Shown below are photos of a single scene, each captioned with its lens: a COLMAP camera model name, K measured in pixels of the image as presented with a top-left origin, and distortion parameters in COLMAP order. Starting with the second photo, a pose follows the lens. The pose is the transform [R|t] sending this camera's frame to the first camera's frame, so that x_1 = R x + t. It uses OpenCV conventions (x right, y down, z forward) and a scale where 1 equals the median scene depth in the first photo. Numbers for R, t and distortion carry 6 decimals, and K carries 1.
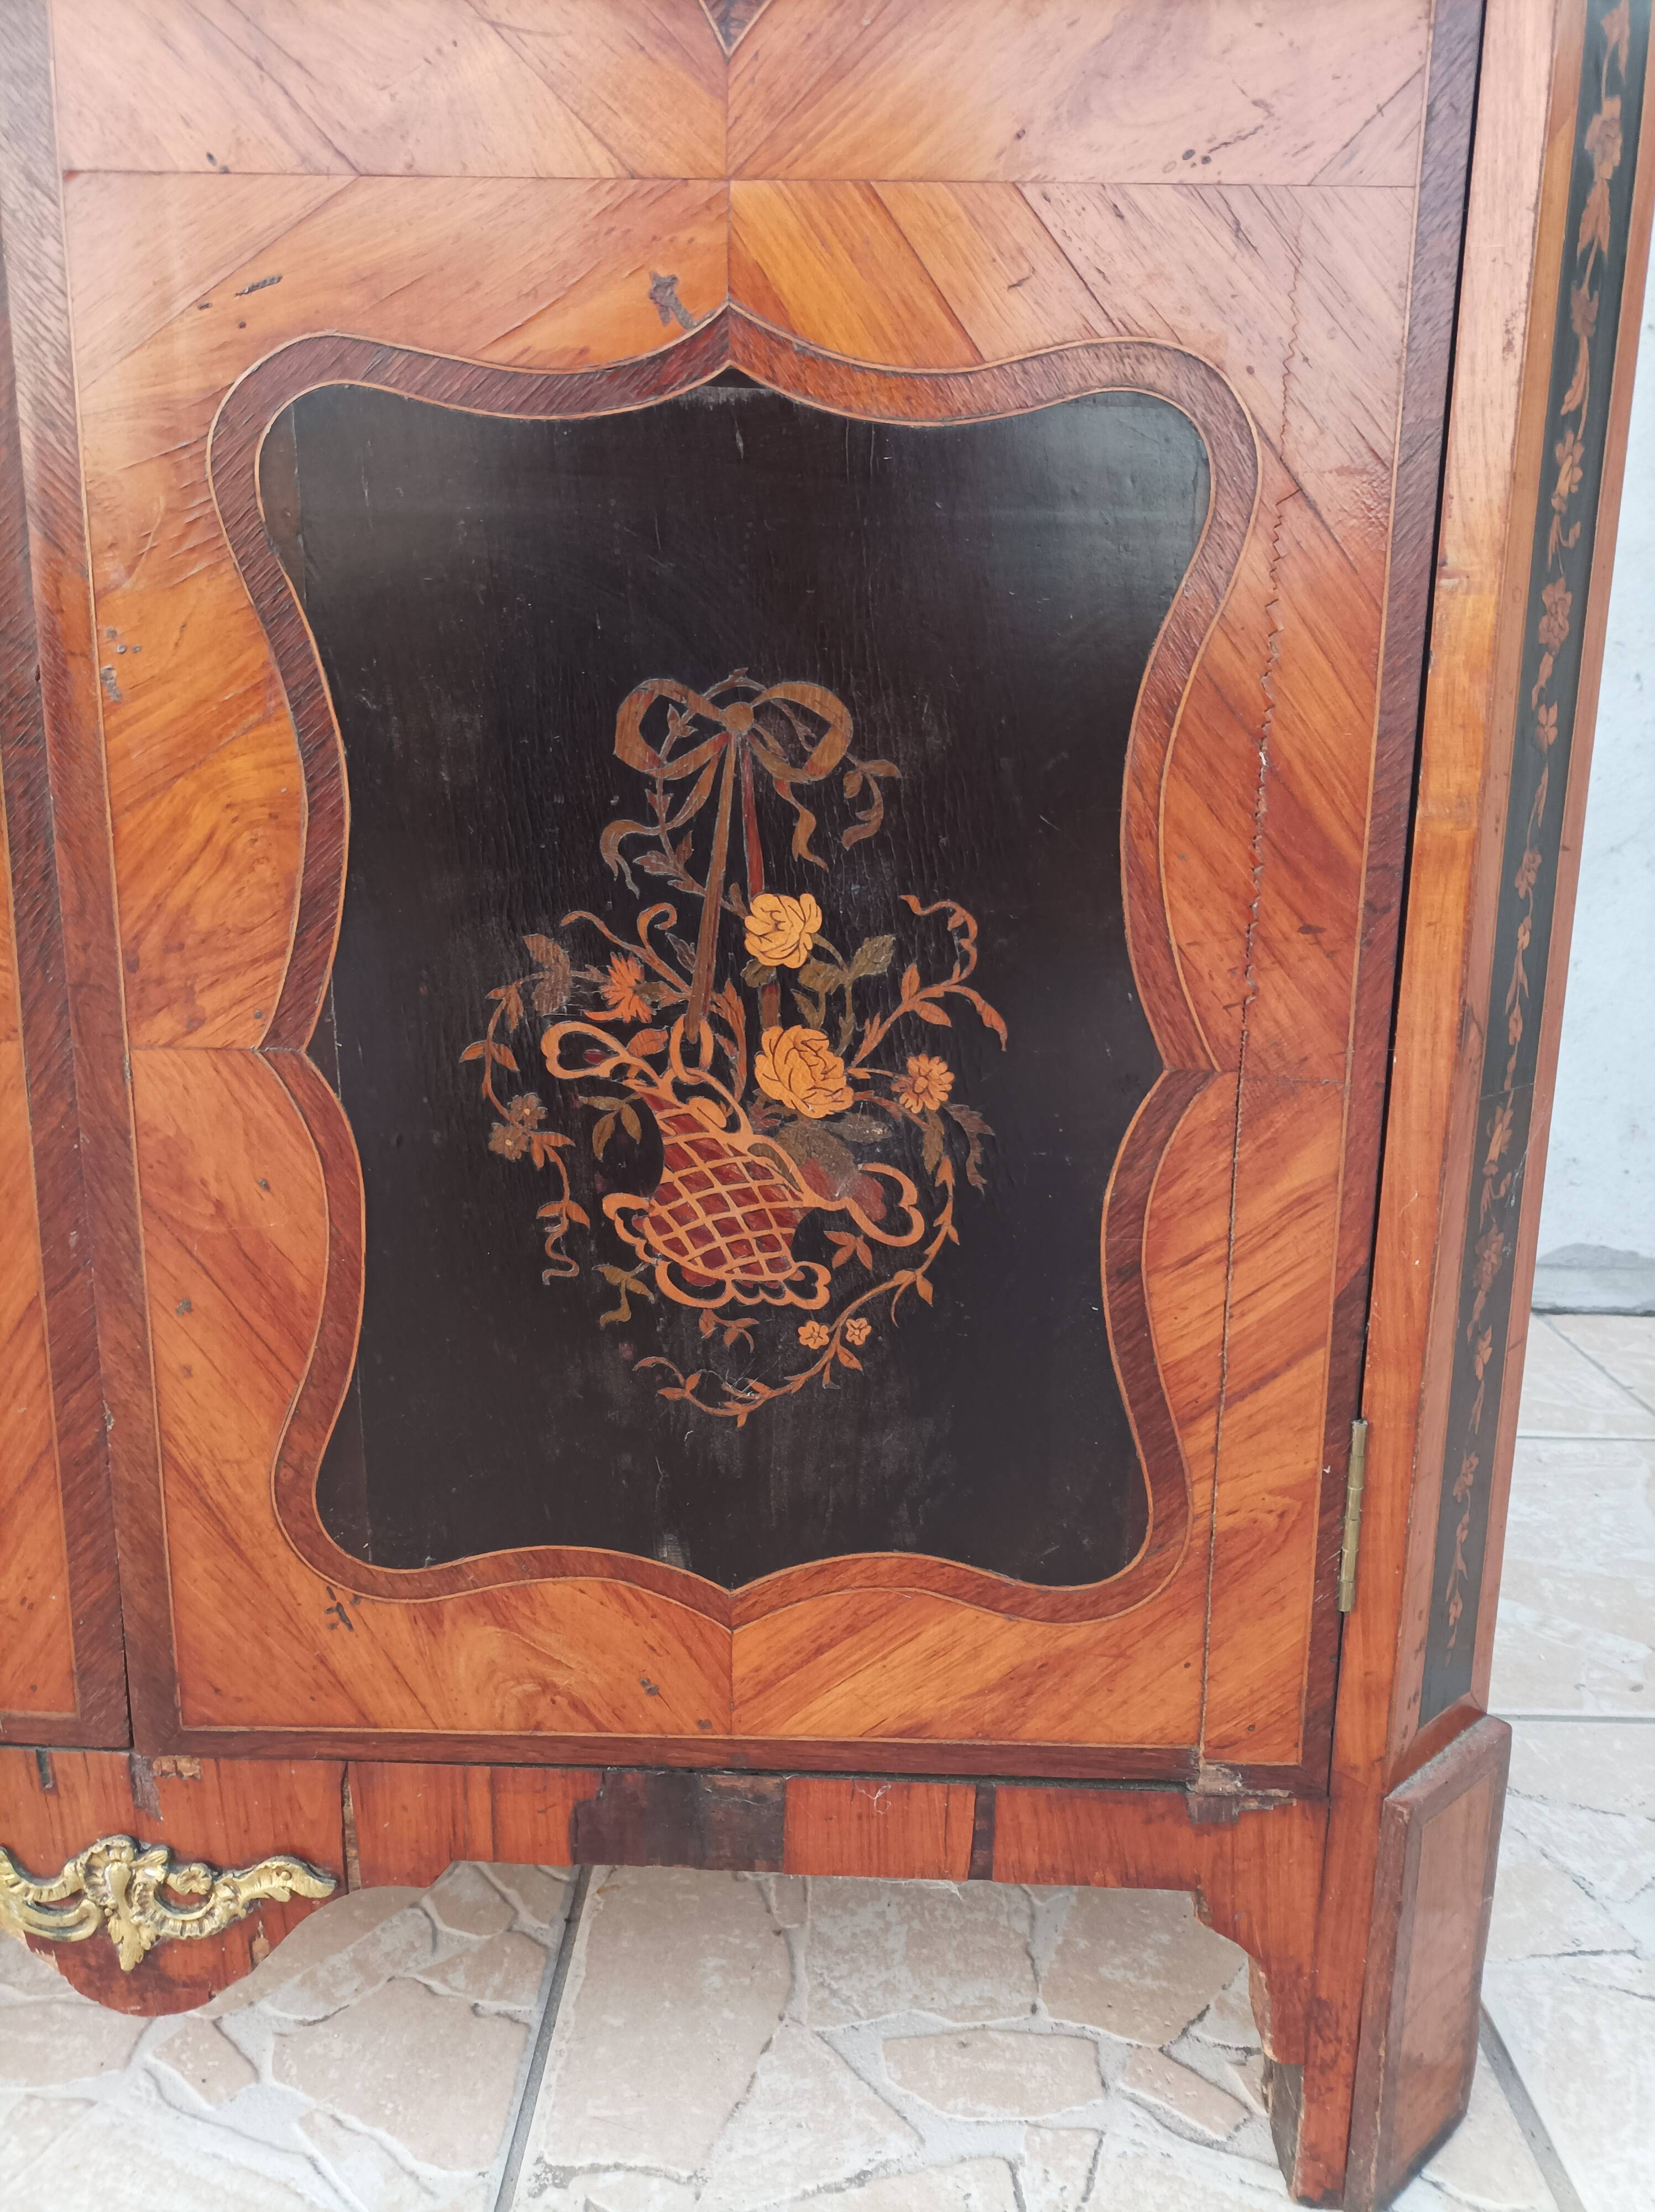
lens RADIAL K [[1641.2, 0, 832.7], [0, 1641.2, 1104.9], [0, 0, 1]] dist [0.030147, -0.024464]
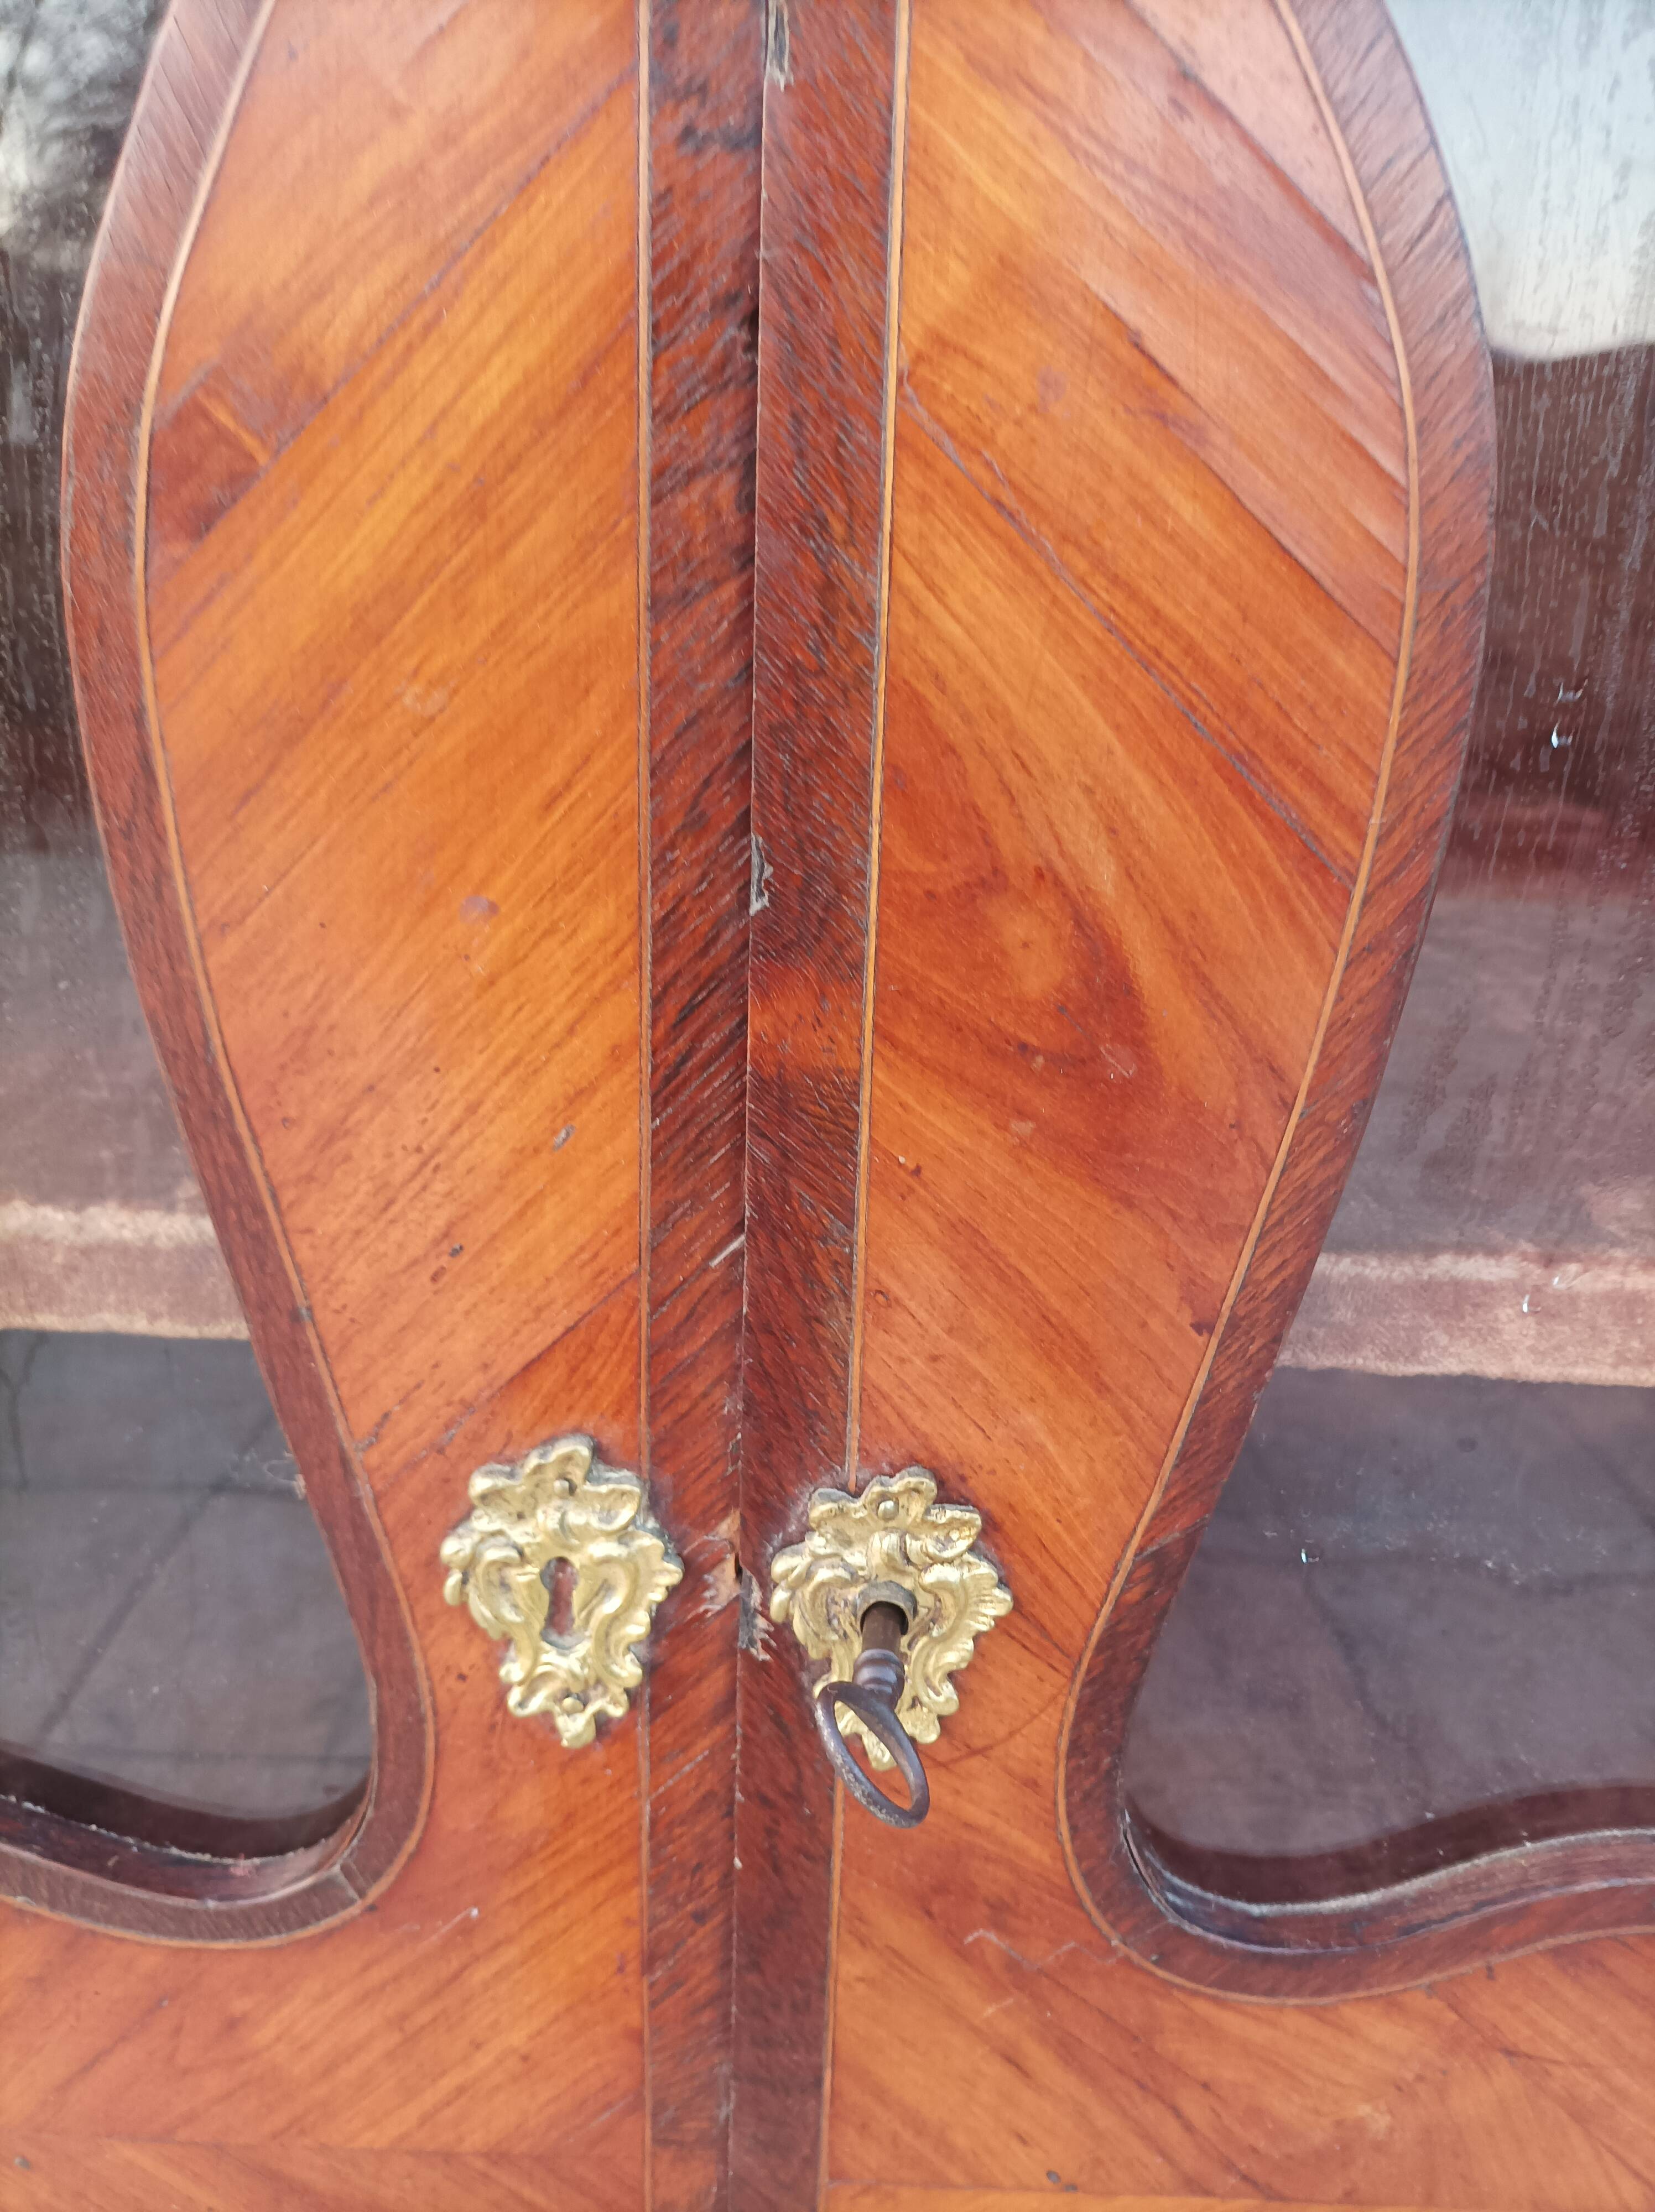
lens RADIAL K [[1689.7, 0, 823.9], [0, 1689.7, 1144.8], [0, 0, 1]] dist [0.028469, -0.022396]
pose [[0.999734, 0.008376, 0.021497, -0.425861], [-0.011312, 0.990041, 0.140326, -0.948628], [-0.020107, -0.140532, 0.989872, 0.324704]]
